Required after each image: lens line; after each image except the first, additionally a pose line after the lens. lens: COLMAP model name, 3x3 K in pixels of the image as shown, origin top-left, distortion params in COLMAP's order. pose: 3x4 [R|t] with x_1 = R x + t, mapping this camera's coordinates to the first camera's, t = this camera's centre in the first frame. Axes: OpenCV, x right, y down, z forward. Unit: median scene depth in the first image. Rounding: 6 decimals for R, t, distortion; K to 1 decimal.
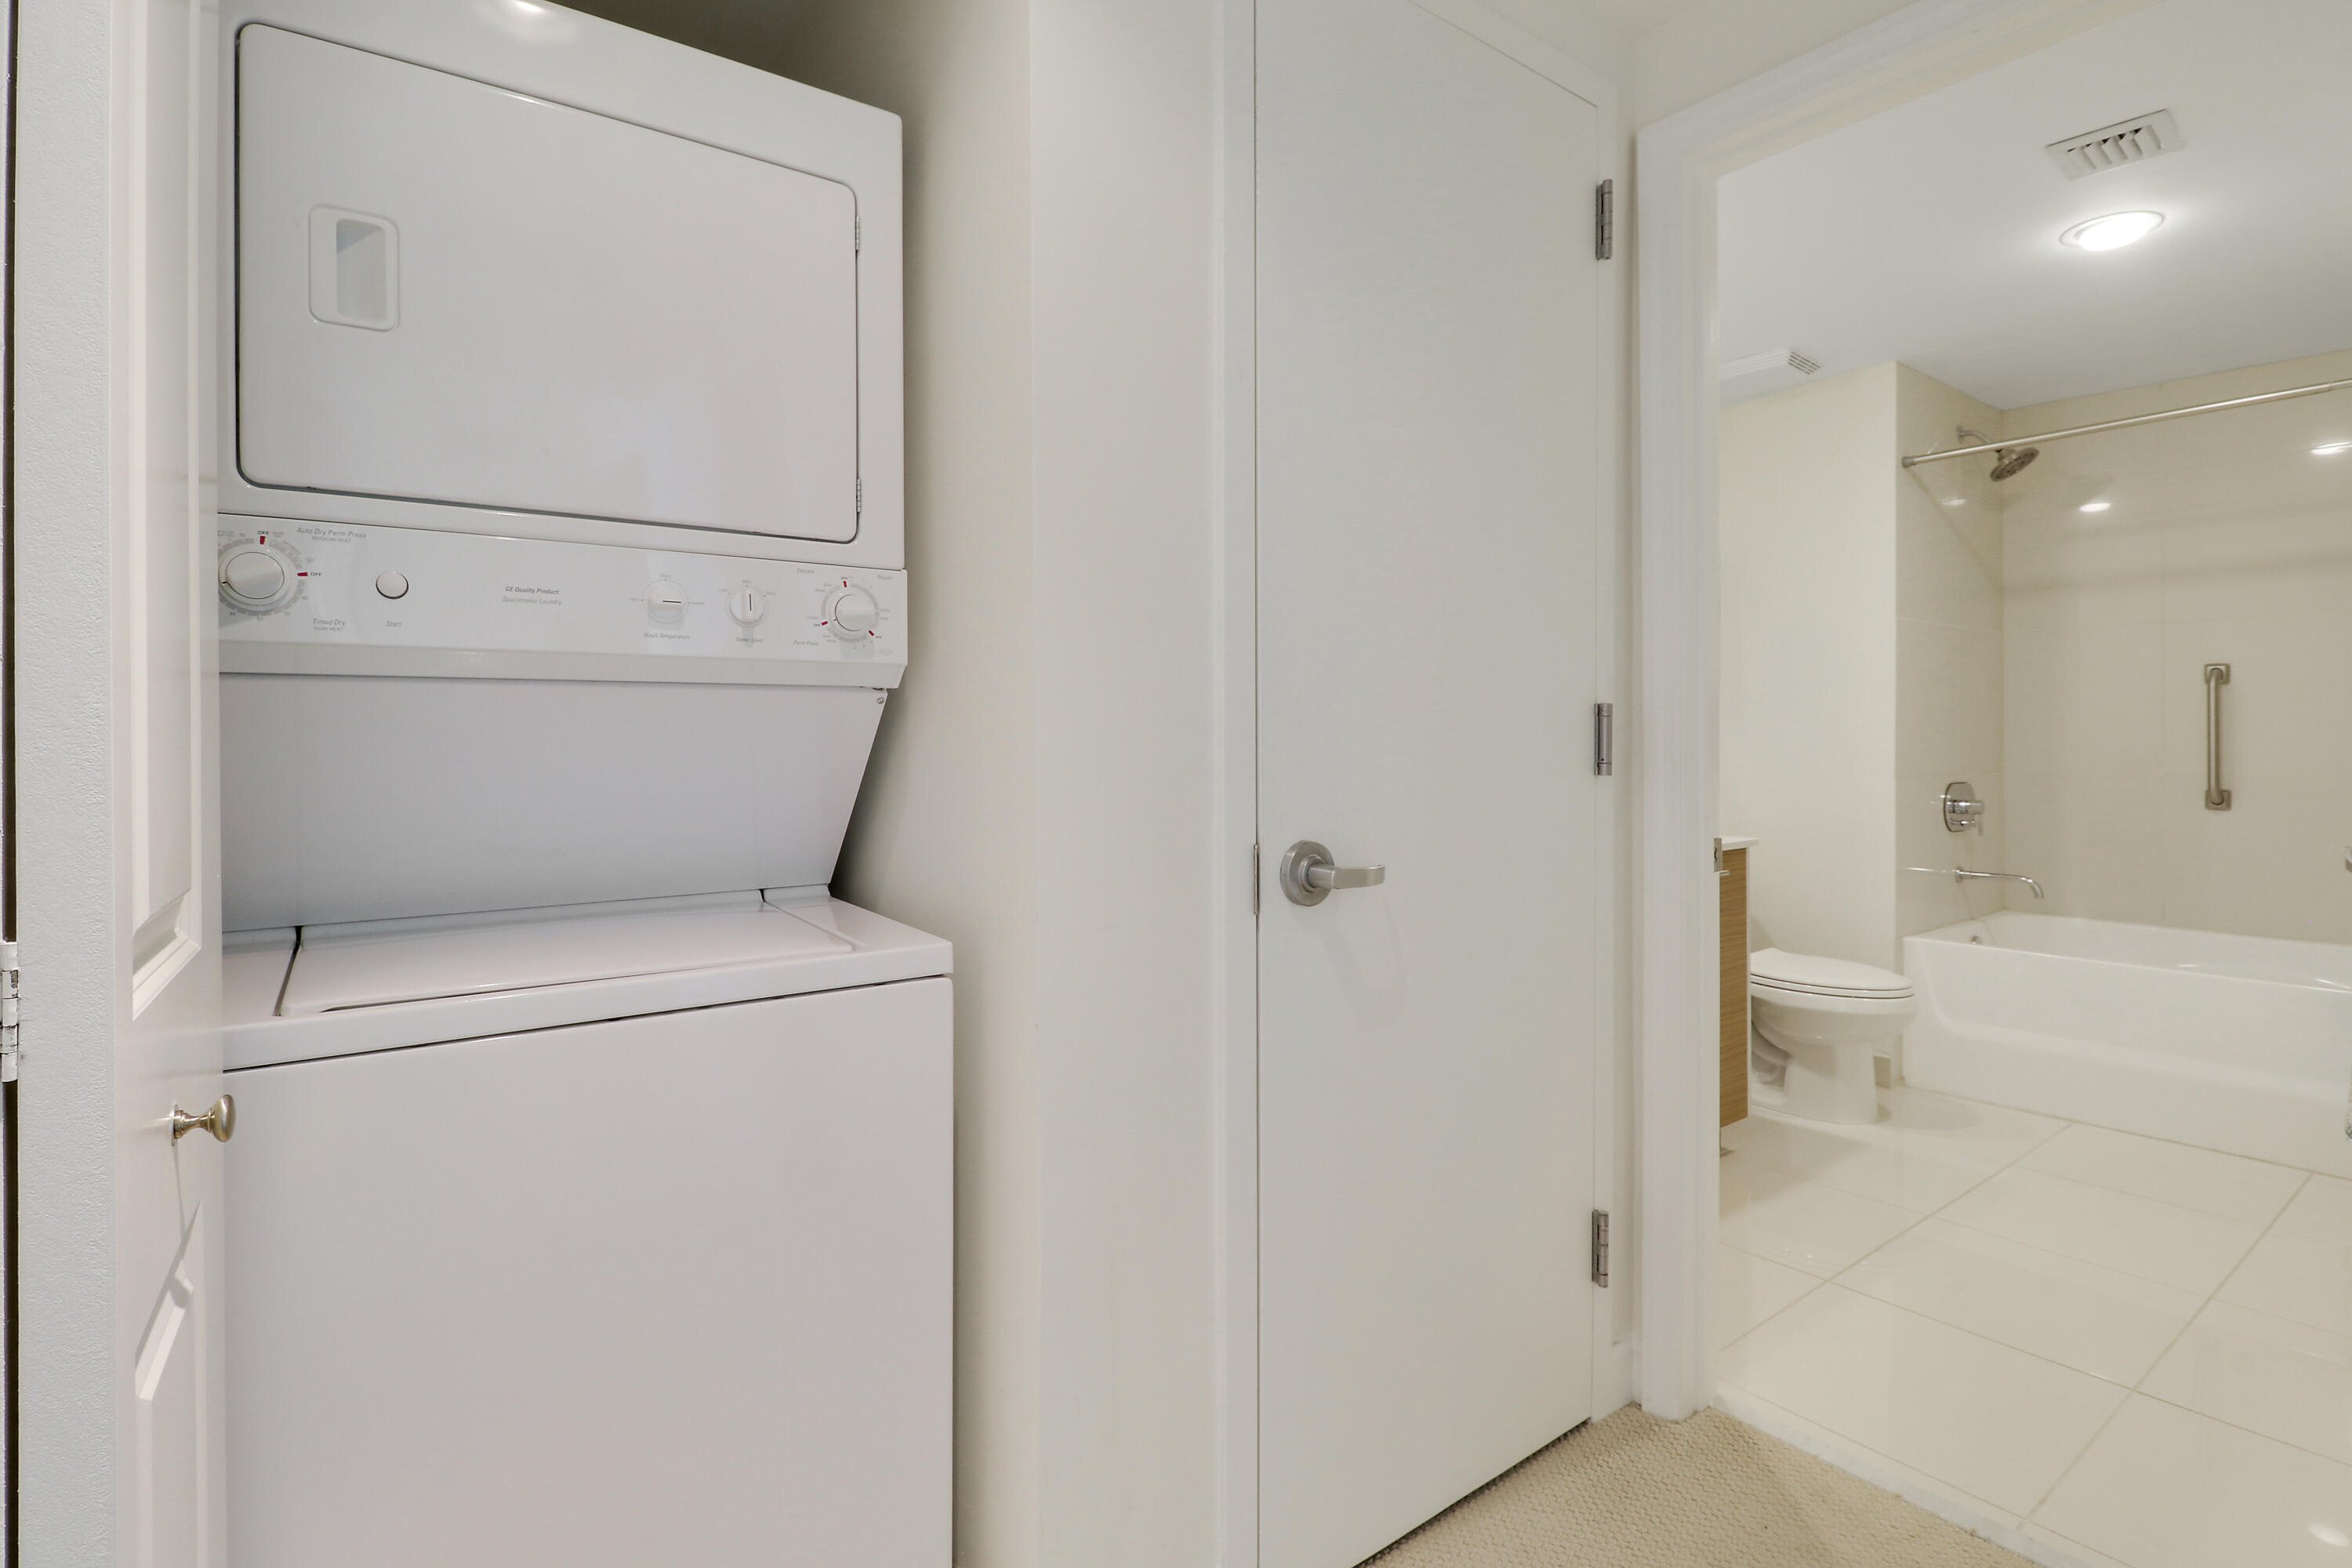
lens RADIAL K [[1104.2, 0, 1195.9], [0, 1104.2, 758.2], [0, 0, 1]] dist [-0.019067, -0.001796]
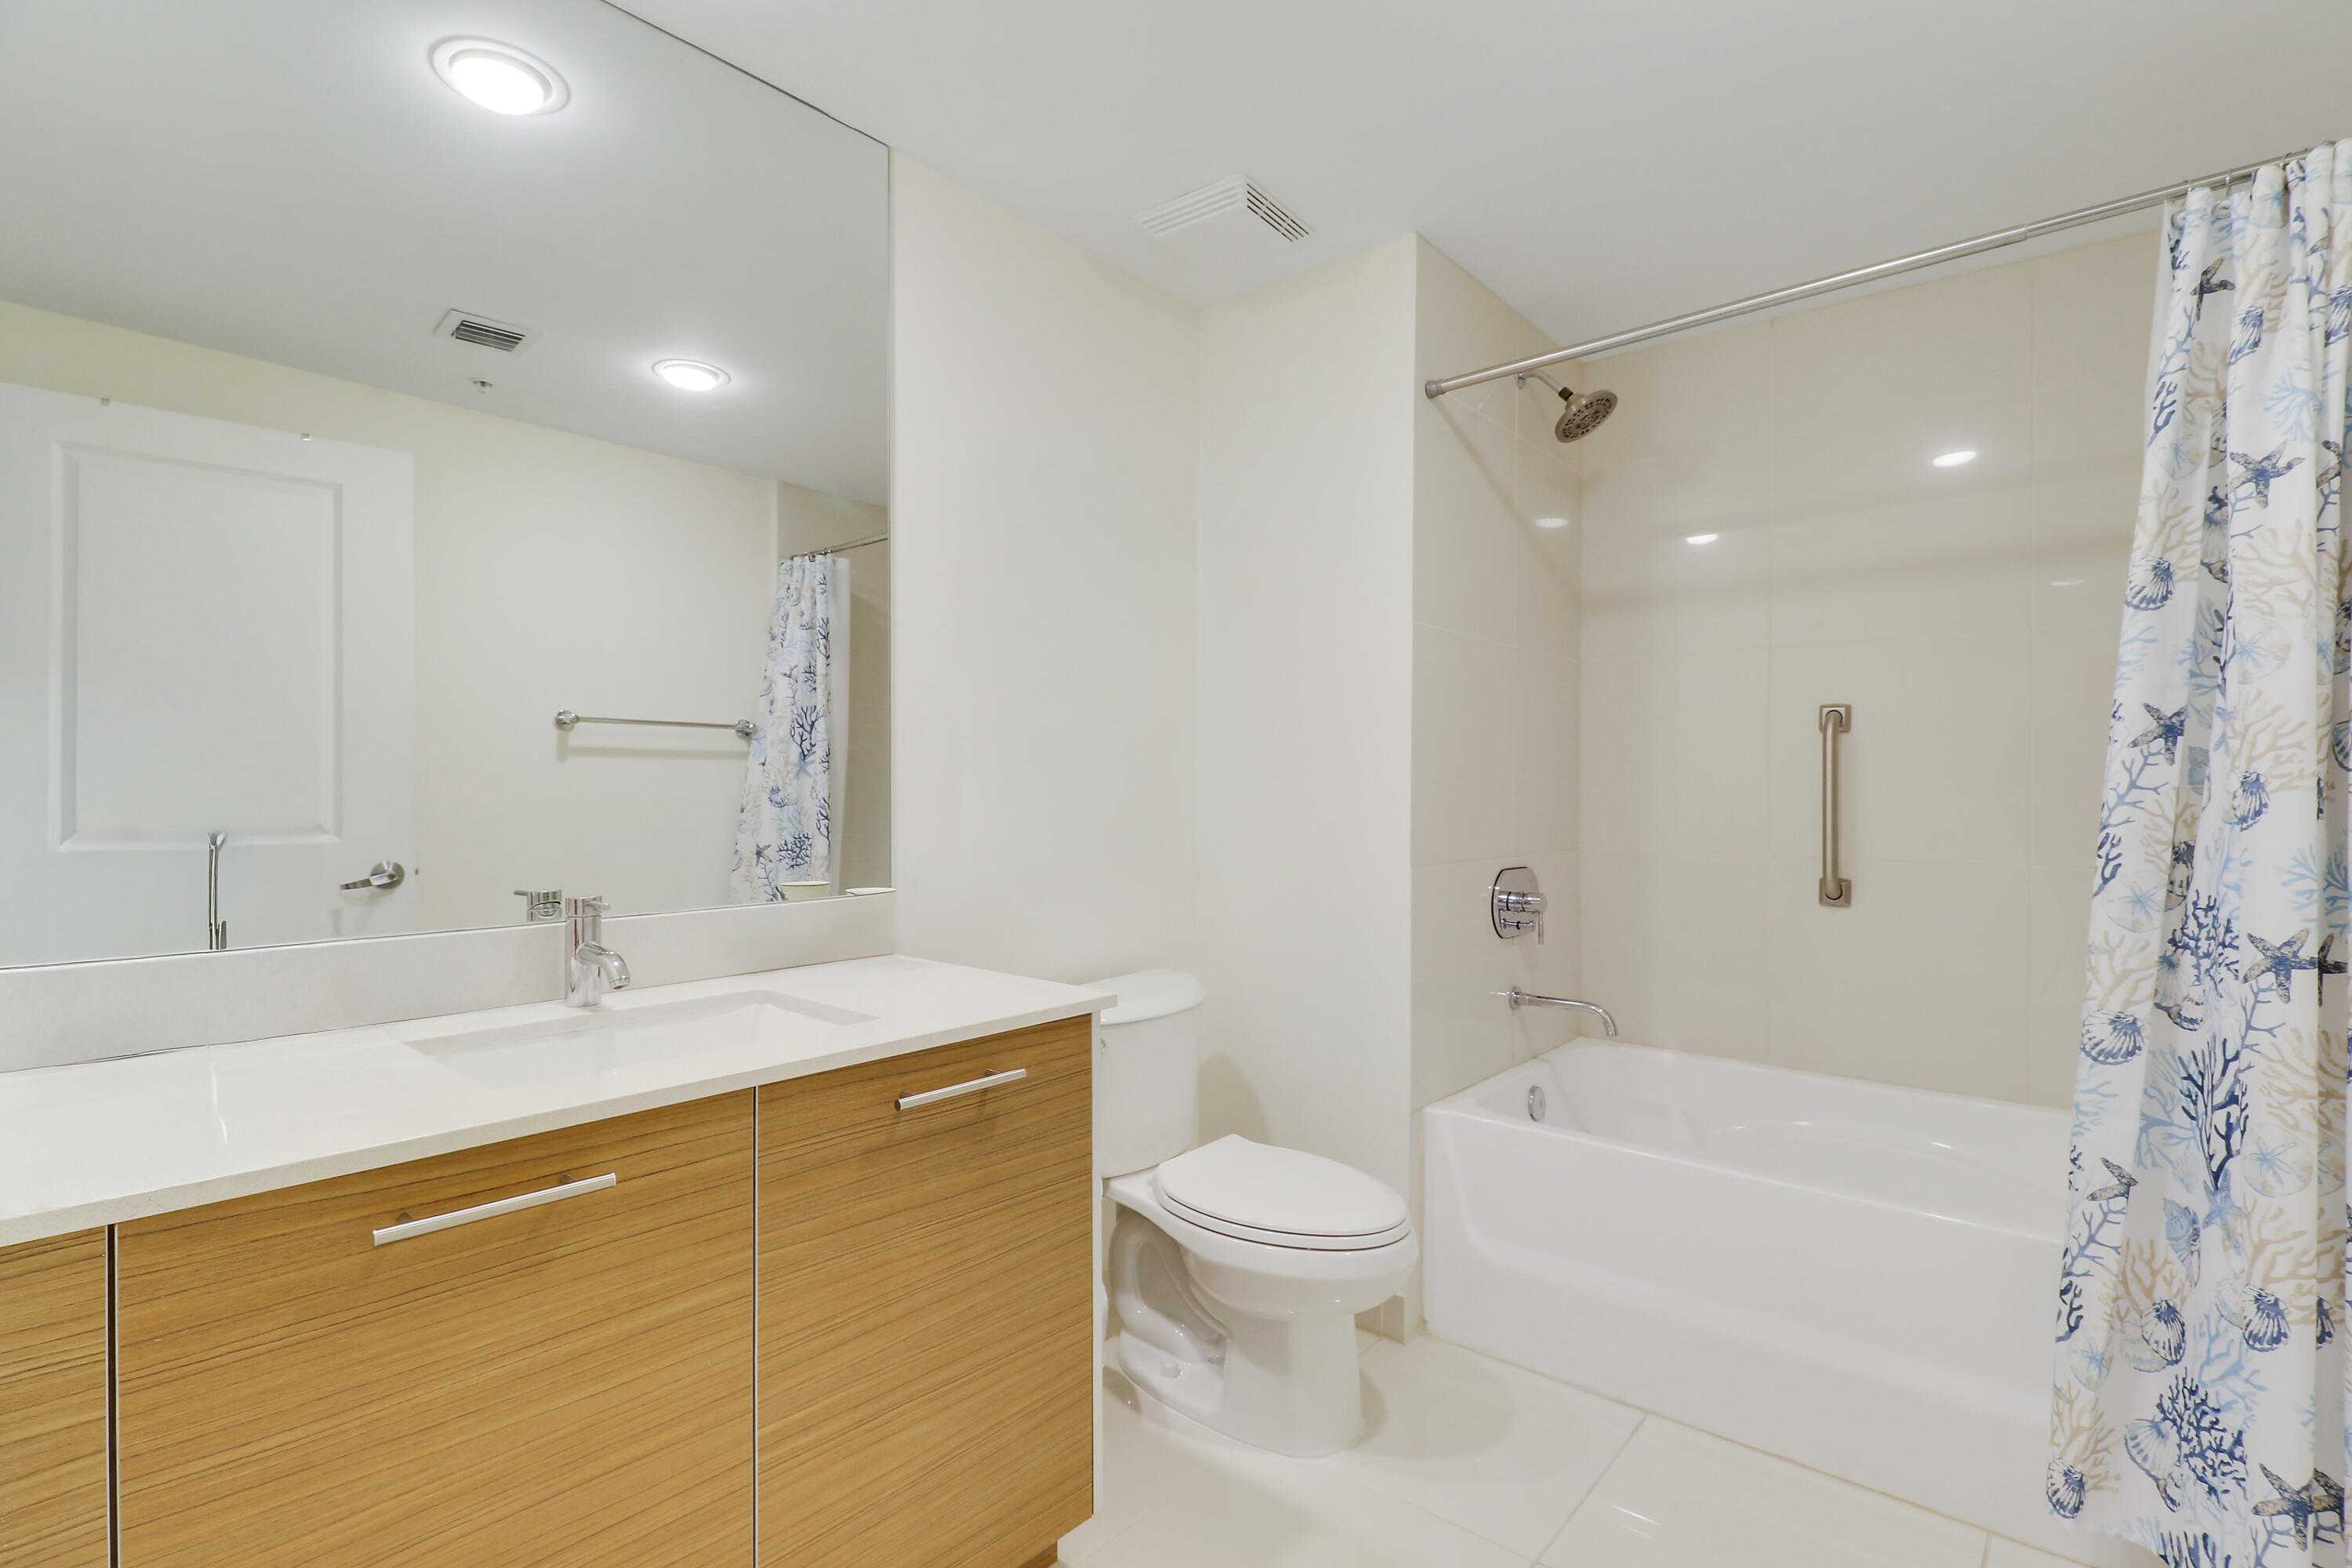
lens RADIAL K [[1104.2, 0, 1157.9], [0, 1104.2, 795.6], [0, 0, 1]] dist [-0.019067, -0.001796]
pose [[0.975851, 0.007880, 0.218296, 0.343018], [-0.005931, 0.999937, -0.009580, -0.016801], [-0.218358, 0.008054, 0.975836, 0.385841]]
